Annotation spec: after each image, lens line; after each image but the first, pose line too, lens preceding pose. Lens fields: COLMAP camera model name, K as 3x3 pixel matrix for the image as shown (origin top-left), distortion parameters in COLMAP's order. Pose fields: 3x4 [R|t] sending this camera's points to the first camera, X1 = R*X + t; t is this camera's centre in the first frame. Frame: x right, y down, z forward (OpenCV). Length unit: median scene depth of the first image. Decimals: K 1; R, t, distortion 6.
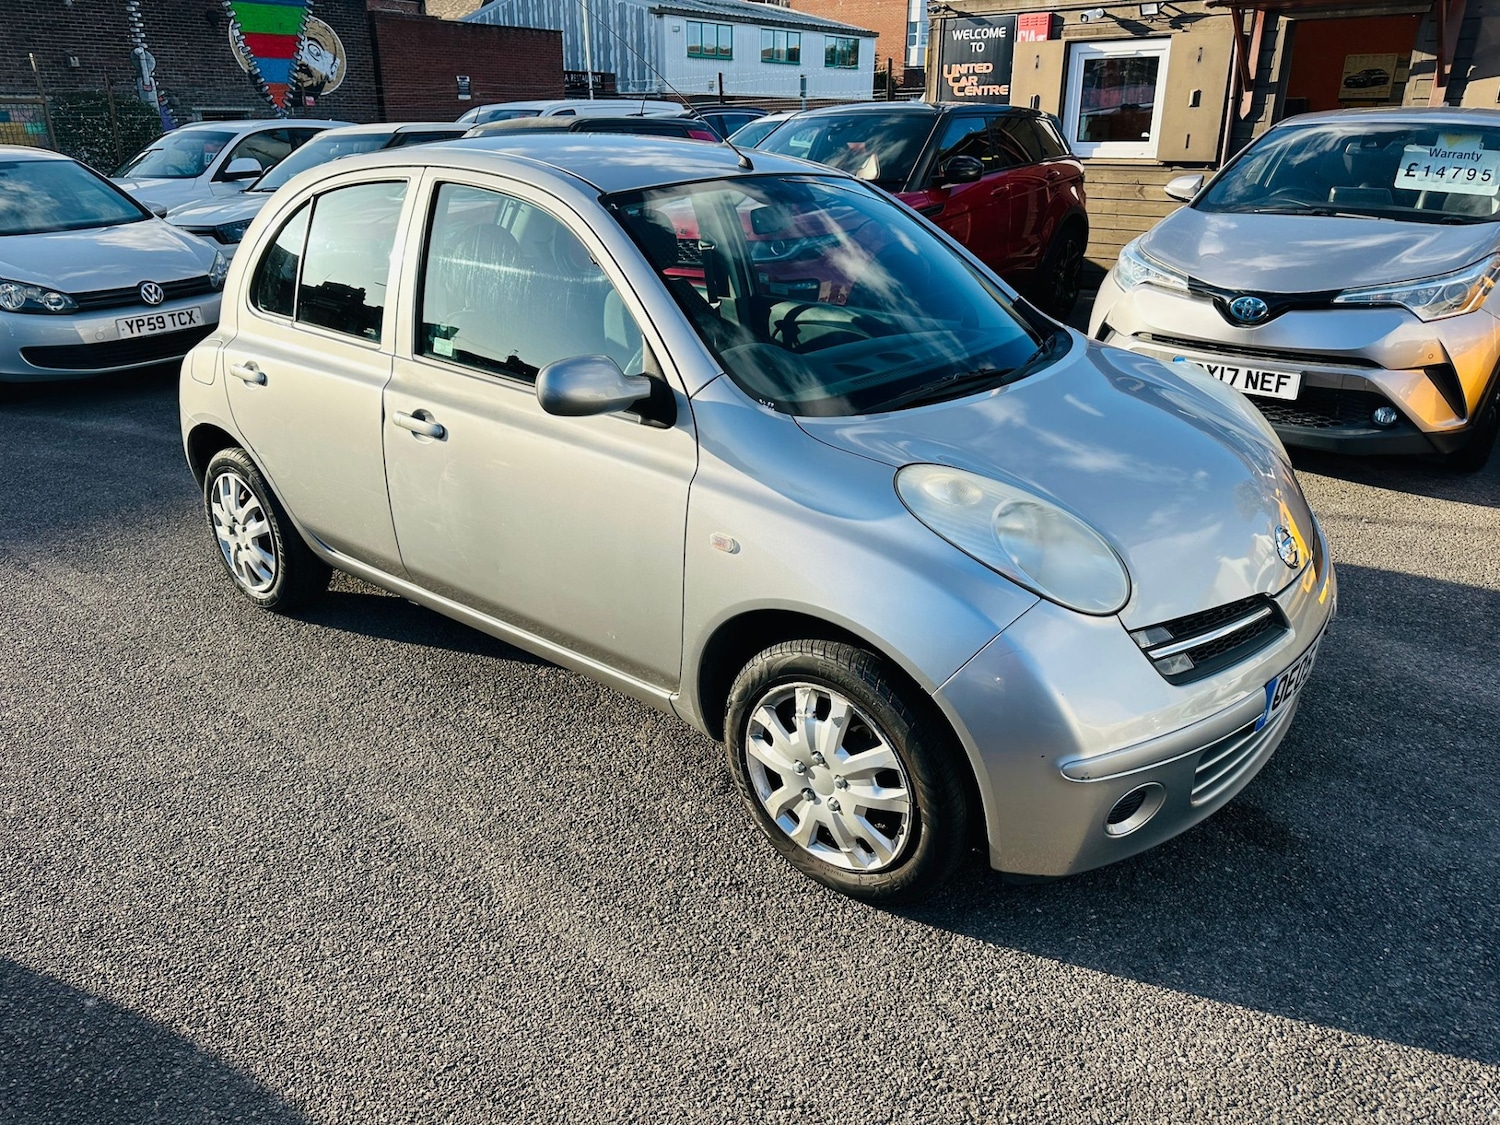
lens RADIAL K [[1069.8, 0, 737.6], [0, 1069.8, 556.9], [0, 0, 1]] dist [0.029709, -0.035458]
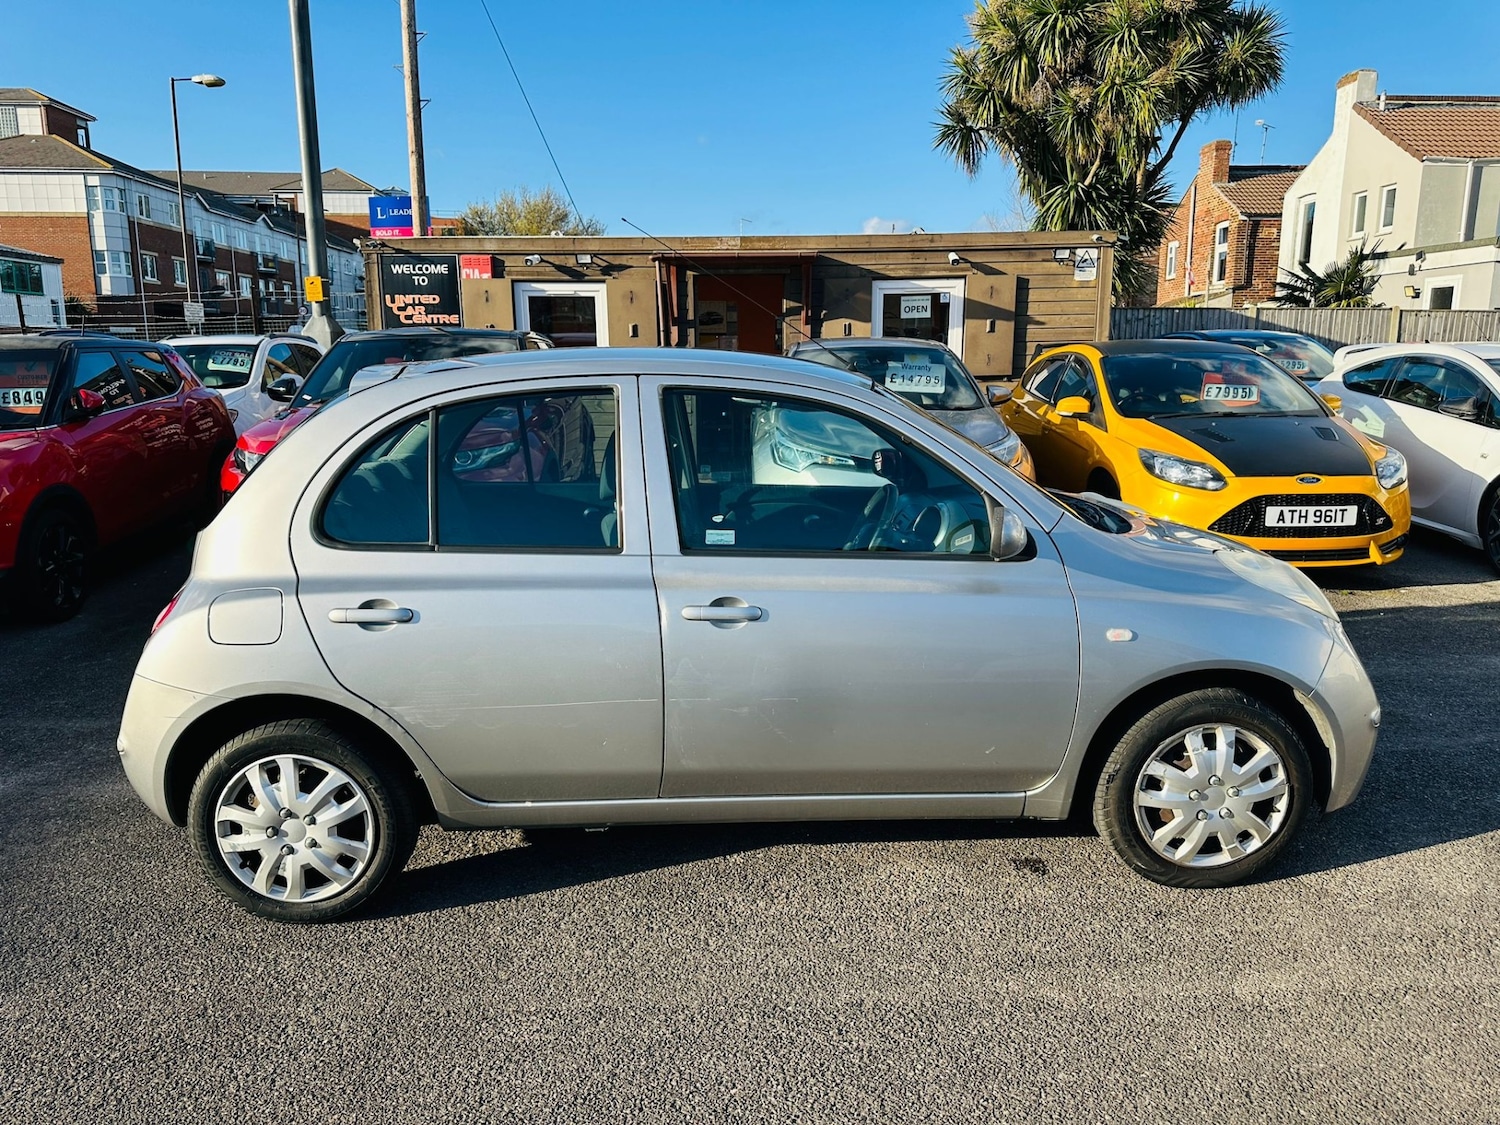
lens RADIAL K [[1069.8, 0, 751.1], [0, 1069.8, 571.6], [0, 0, 1]] dist [0.029709, -0.035458]
pose [[0.739270, -0.129471, 0.660846, -0.359063], [0.249619, 0.964119, -0.090355, -0.024857], [-0.625436, 0.231756, 0.745063, 0.092799]]
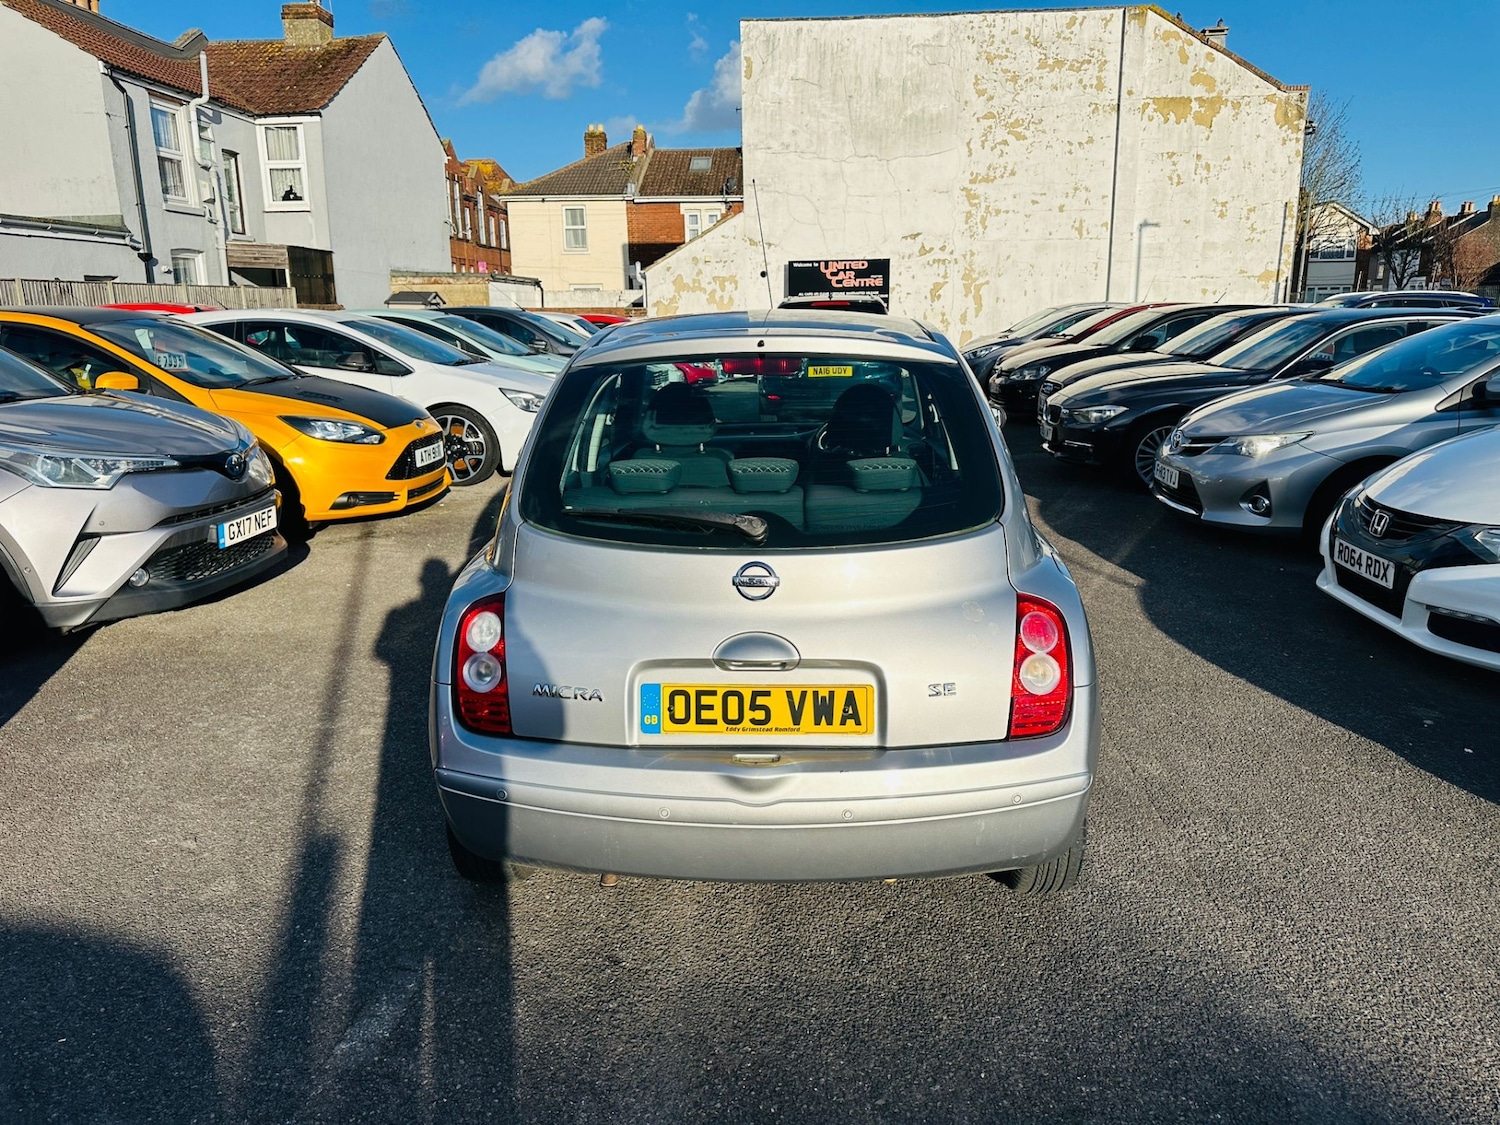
lens RADIAL K [[1069.8, 0, 765.7], [0, 1069.8, 550.5], [0, 0, 1]] dist [0.029709, -0.035458]
pose [[-0.632371, -0.157557, 0.758474, -0.453300], [0.302862, 0.850887, 0.429262, -0.282178], [-0.713009, 0.501166, -0.490358, 0.722492]]
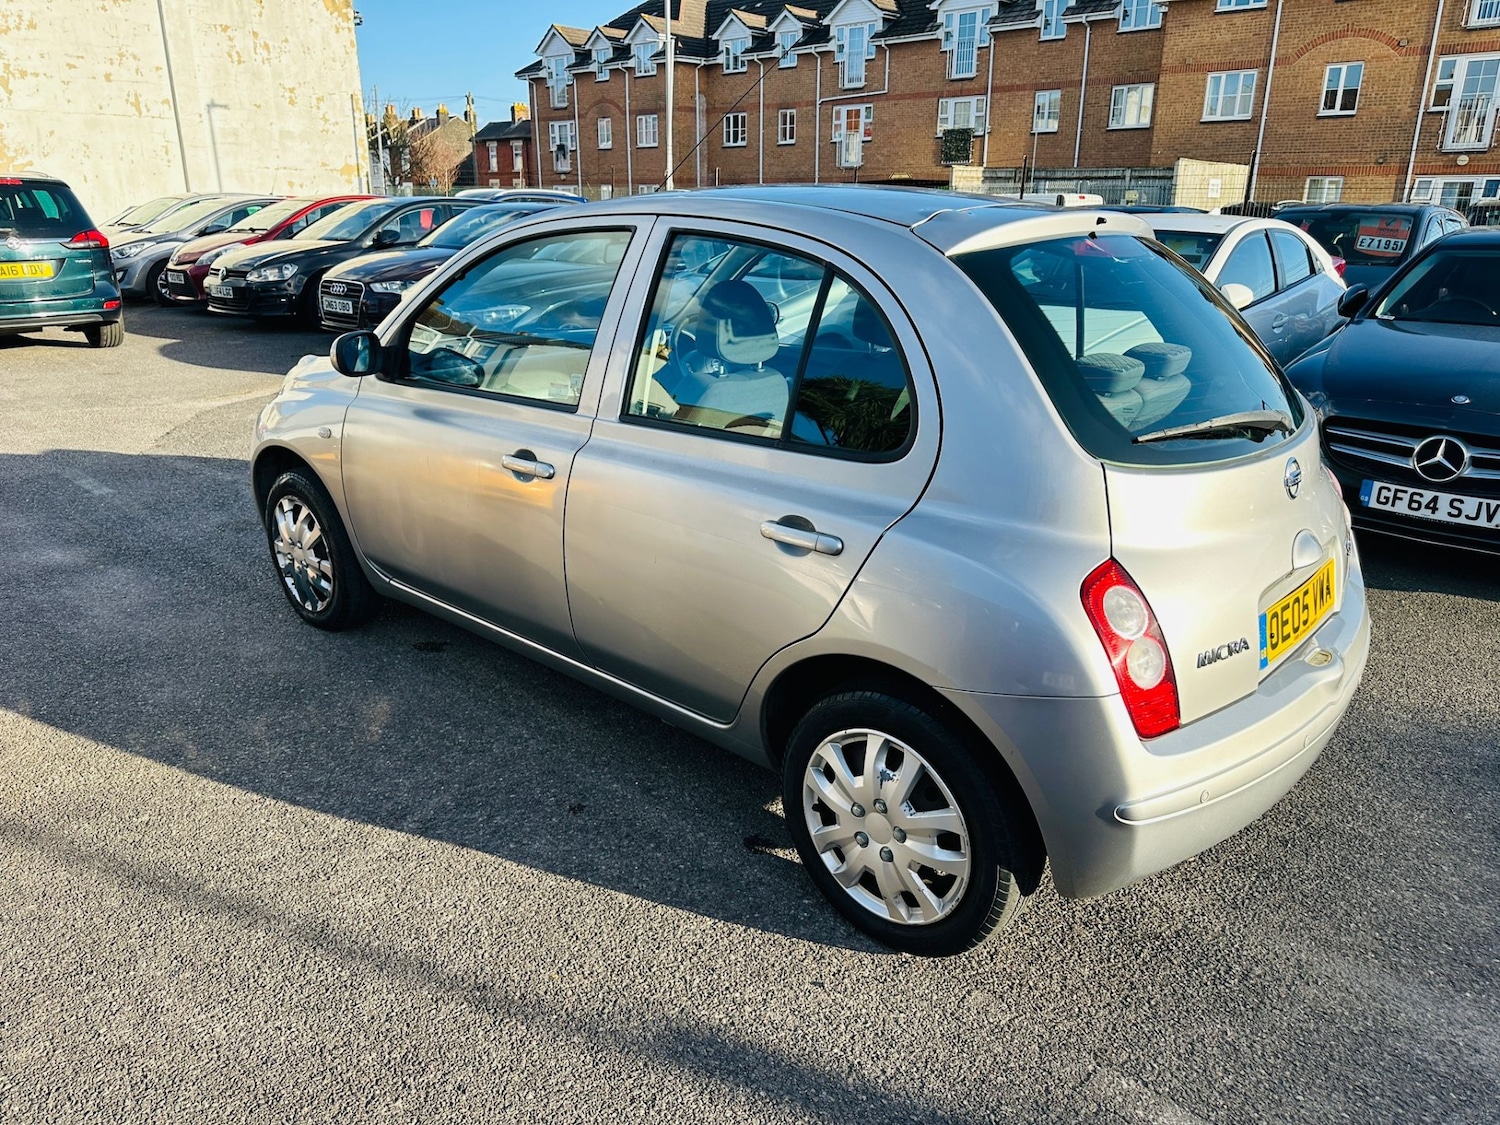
lens RADIAL K [[1069.8, 0, 762.9], [0, 1069.8, 564.3], [0, 0, 1]] dist [0.029709, -0.035458]
pose [[-0.998744, -0.021430, 0.045293, -0.080313], [0.013010, 0.762013, 0.647431, -0.318281], [-0.048388, 0.647207, -0.760777, 0.824250]]
